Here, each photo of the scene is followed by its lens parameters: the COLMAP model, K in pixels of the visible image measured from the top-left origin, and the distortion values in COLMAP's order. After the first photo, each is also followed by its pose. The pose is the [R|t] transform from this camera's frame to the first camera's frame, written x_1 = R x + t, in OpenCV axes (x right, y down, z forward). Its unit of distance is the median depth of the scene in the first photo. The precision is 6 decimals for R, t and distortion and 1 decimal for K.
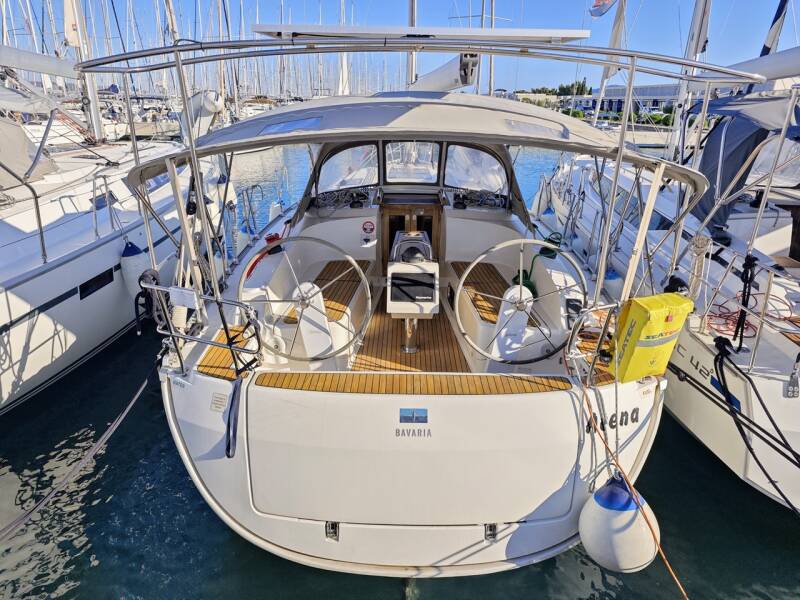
lens RADIAL K [[557.2, 0, 400.0], [0, 557.2, 300.0], [0, 0, 1]] dist [0.000009, -0.002123]
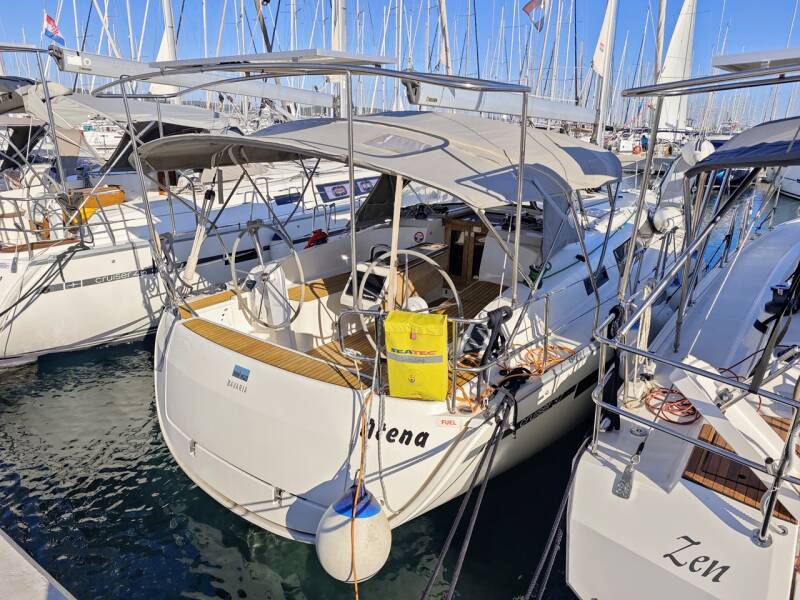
lens RADIAL K [[557.2, 0, 400.0], [0, 557.2, 300.0], [0, 0, 1]] dist [0.000009, -0.002123]
pose [[0.815397, 0.184587, -0.548685, 0.896111], [-0.211532, 0.977265, 0.014413, -0.033887], [0.538871, 0.104312, 0.835905, 0.159052]]
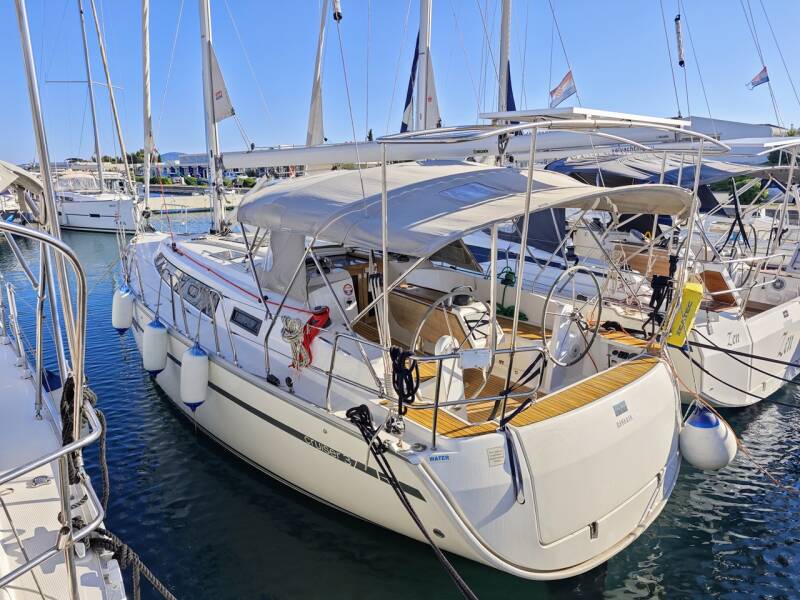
lens RADIAL K [[557.2, 0, 400.0], [0, 557.2, 300.0], [0, 0, 1]] dist [0.000009, -0.002123]
pose [[0.765390, -0.167551, 0.621373, -1.054094], [0.233005, 0.972157, -0.024871, -0.110858], [-0.599906, 0.163819, 0.783120, 0.262716]]
